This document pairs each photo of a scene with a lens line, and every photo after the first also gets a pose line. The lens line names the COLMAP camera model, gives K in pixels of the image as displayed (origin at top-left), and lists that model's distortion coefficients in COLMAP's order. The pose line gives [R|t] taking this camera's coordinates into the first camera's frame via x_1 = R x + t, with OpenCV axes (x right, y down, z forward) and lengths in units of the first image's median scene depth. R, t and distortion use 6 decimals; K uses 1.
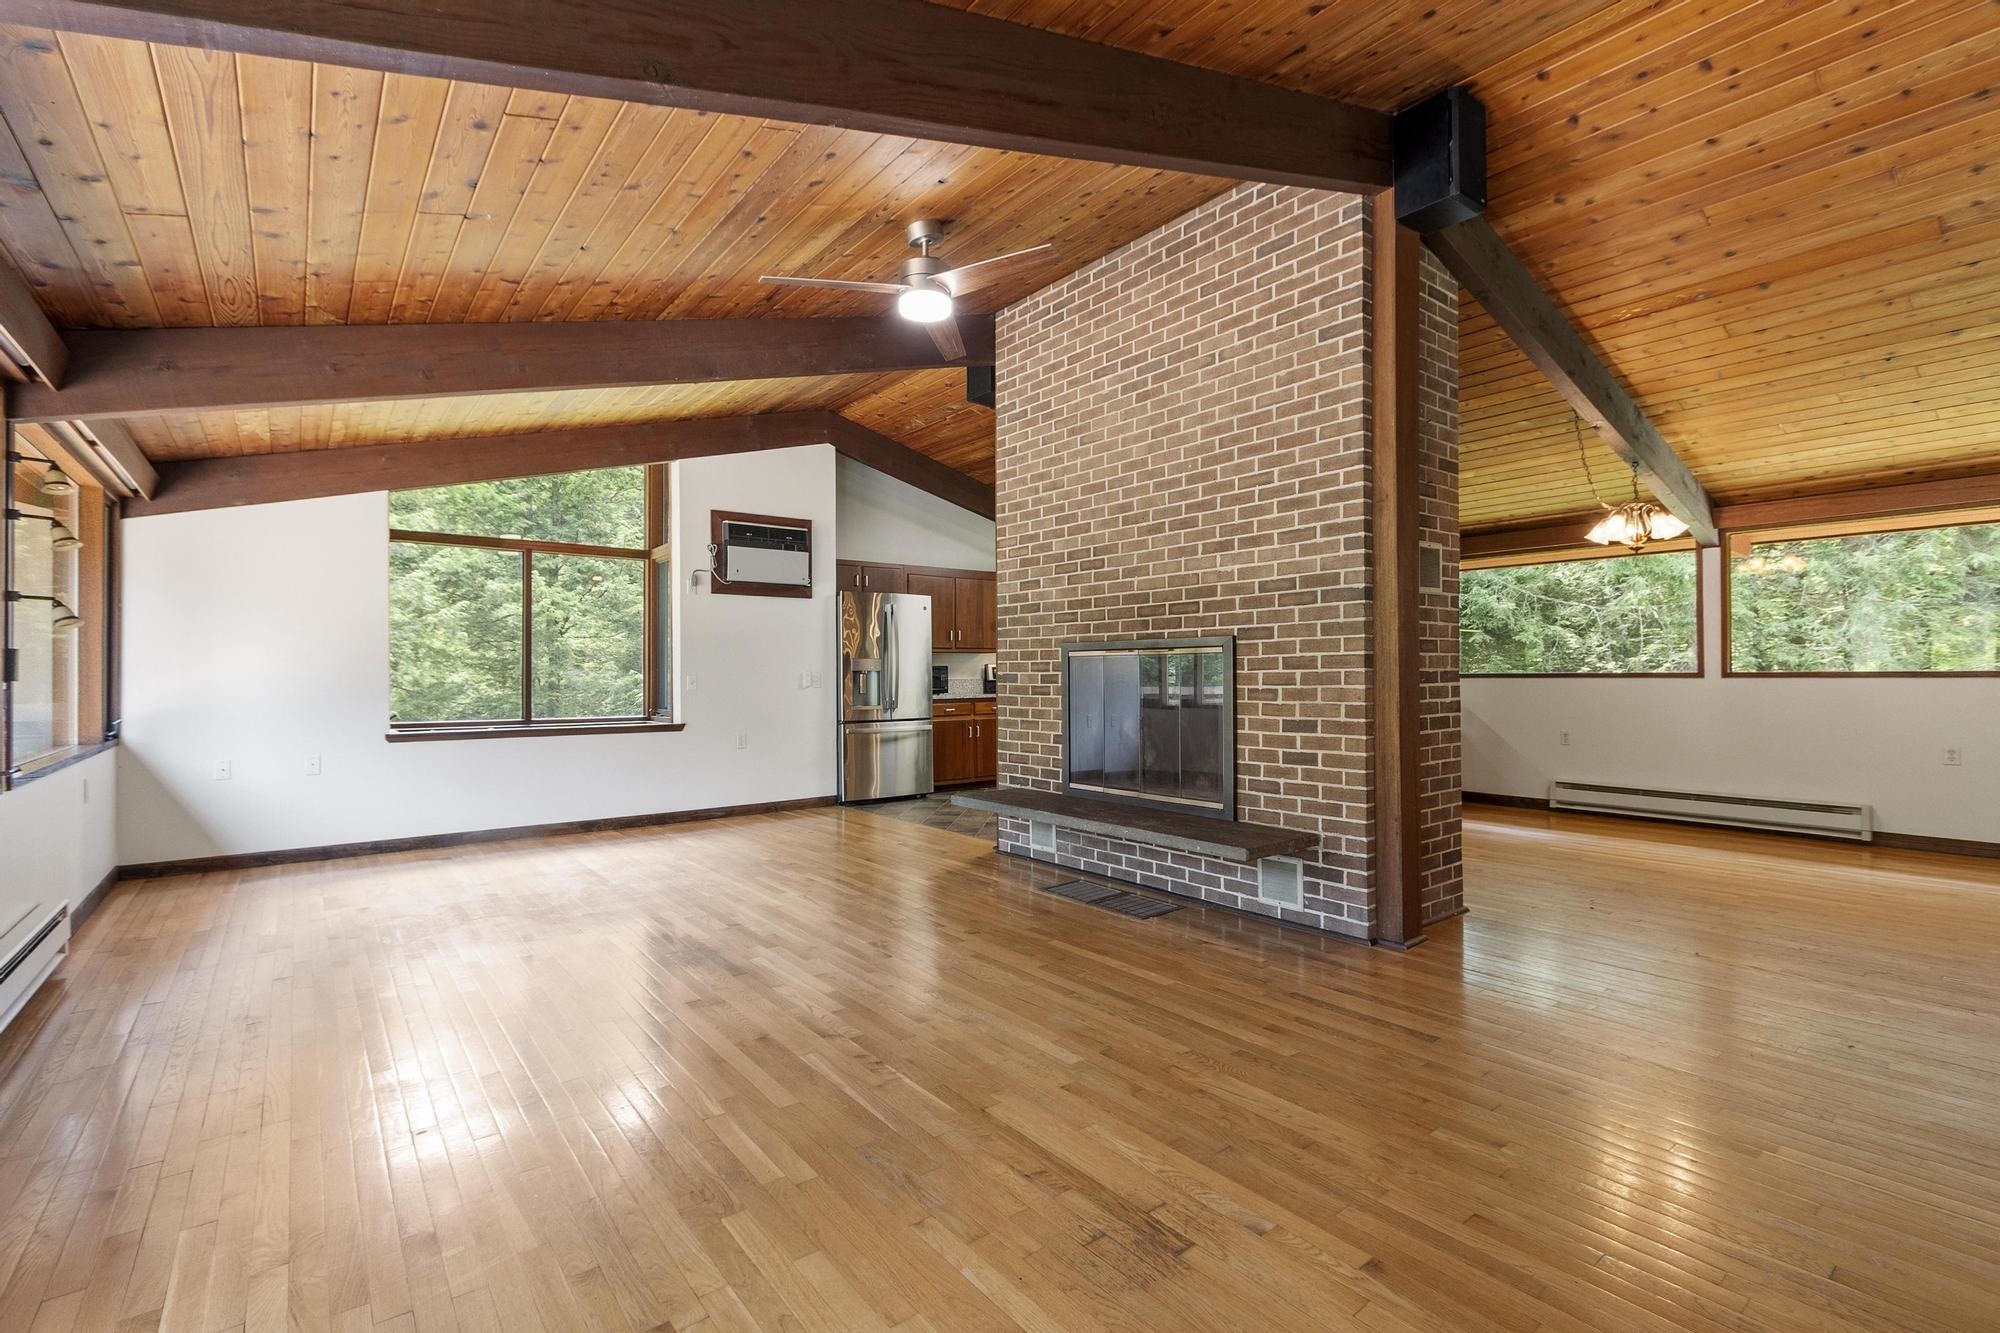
lens RADIAL K [[895.7, 0, 969.3], [0, 895.7, 660.9], [0, 0, 1]] dist [0.006150, -0.000202]
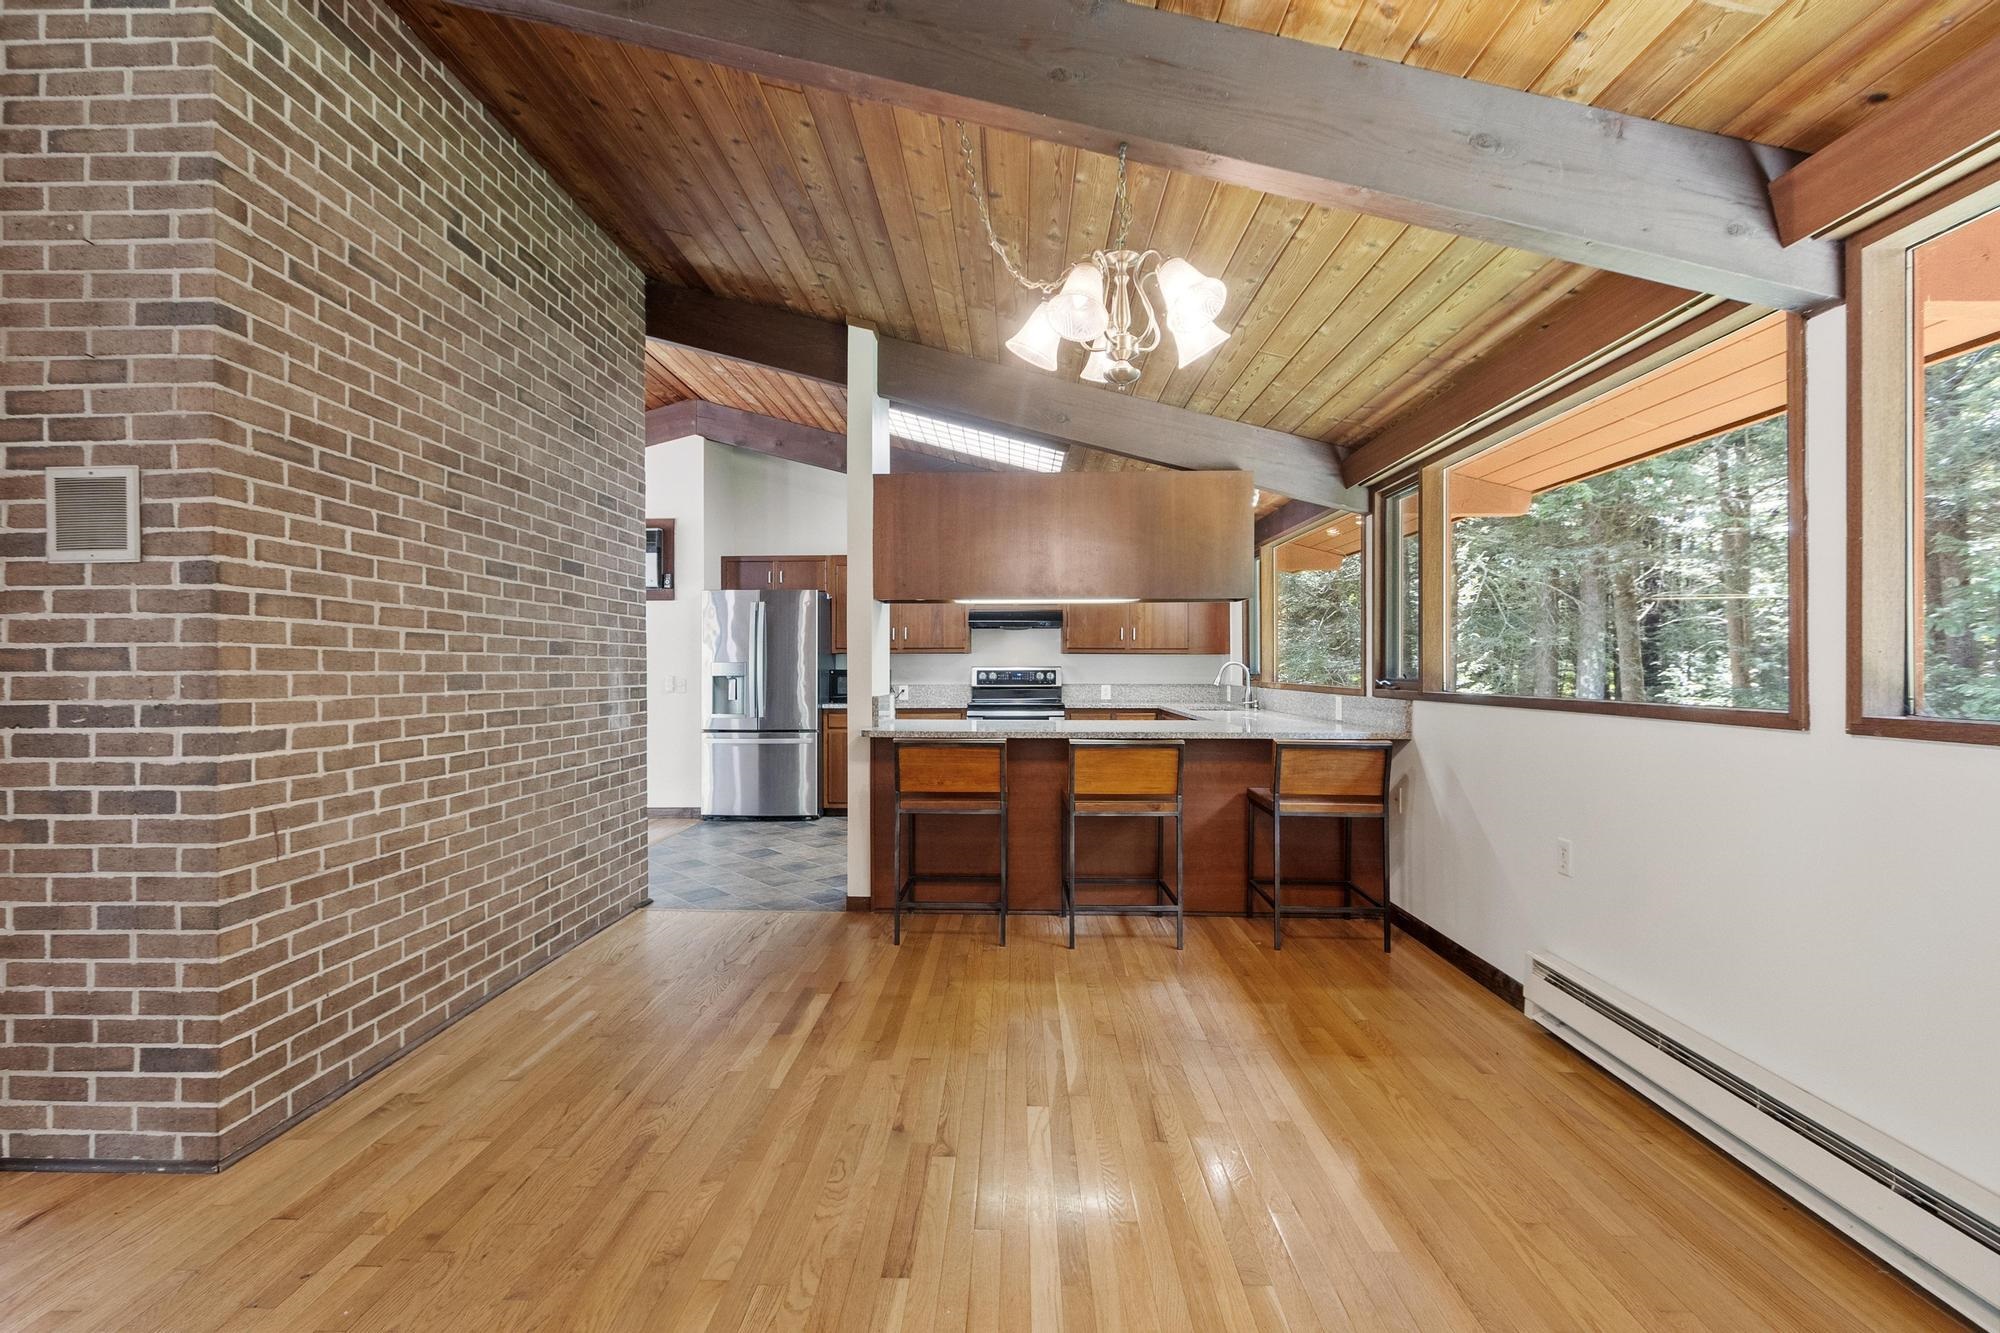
lens RADIAL K [[895.7, 0, 953.7], [0, 895.7, 675.4], [0, 0, 1]] dist [0.006150, -0.000202]
pose [[0.758369, 0.008176, -0.651774, 0.797813], [0.005435, 0.999807, 0.018866, -0.007828], [0.651803, -0.017850, 0.758178, 0.564471]]
